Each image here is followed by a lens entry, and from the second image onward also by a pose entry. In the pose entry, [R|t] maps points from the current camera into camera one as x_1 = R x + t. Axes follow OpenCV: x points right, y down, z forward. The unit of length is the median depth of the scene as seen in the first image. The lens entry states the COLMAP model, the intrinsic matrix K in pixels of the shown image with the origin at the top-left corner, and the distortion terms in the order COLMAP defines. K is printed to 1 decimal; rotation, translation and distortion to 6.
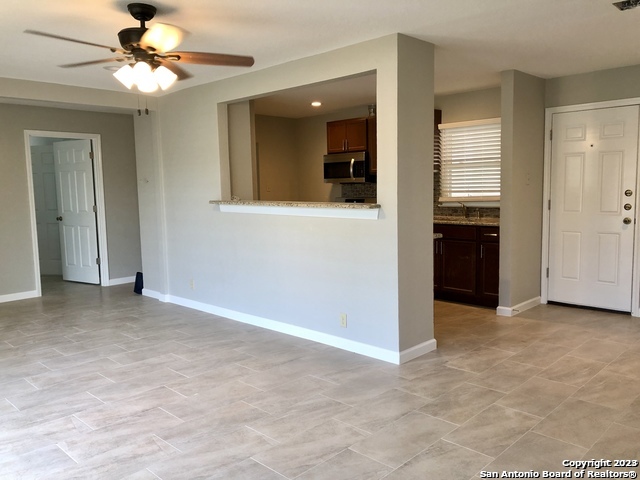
lens RADIAL K [[529.1, 0, 319.3], [0, 529.1, 239.2], [0, 0, 1]] dist [0.035023, 0.011303]
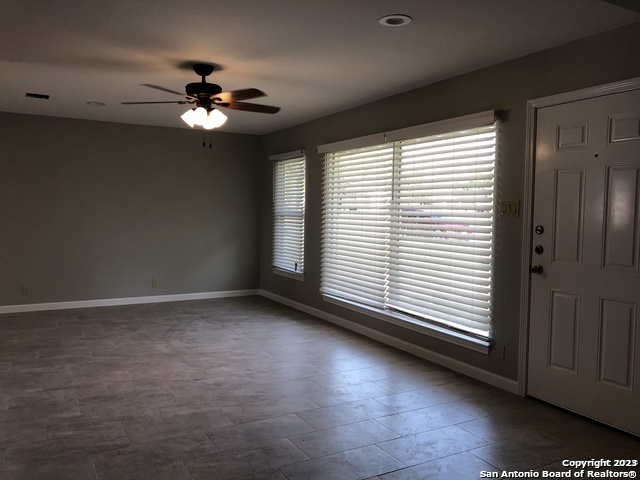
lens RADIAL K [[529.1, 0, 318.3], [0, 529.1, 243.1], [0, 0, 1]] dist [0.035023, 0.011303]
pose [[-0.957891, -0.007609, 0.287030, -0.906800], [0.039623, 0.986582, 0.158385, -0.180824], [-0.284384, 0.163089, -0.944737, 2.045088]]
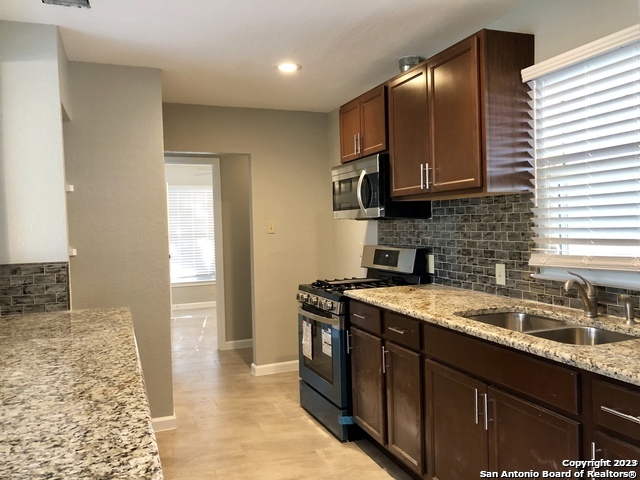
lens RADIAL K [[529.1, 0, 321.0], [0, 529.1, 239.4], [0, 0, 1]] dist [0.035023, 0.011303]
pose [[0.904197, 0.010679, -0.426981, 0.089952], [-0.039598, 0.997478, -0.058906, -0.021581], [0.425275, 0.070170, 0.902340, 0.204907]]
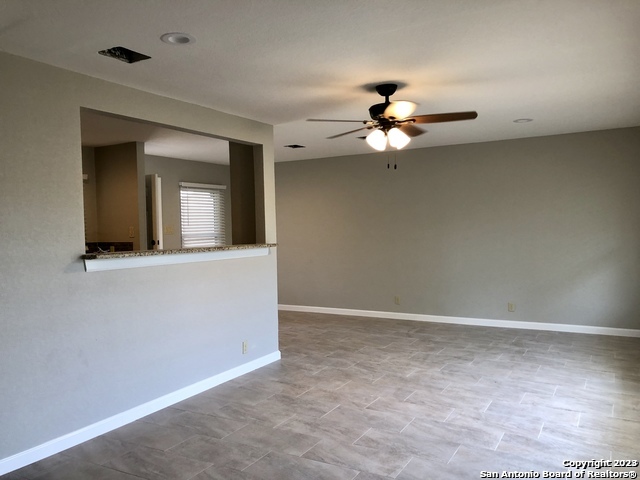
lens RADIAL K [[529.1, 0, 319.6], [0, 529.1, 237.1], [0, 0, 1]] dist [0.035023, 0.011303]
pose [[-0.259890, 0.007031, 0.965613, -1.398463], [0.131217, 0.990955, 0.028101, -0.118705], [-0.956682, 0.134008, -0.258462, 1.406742]]
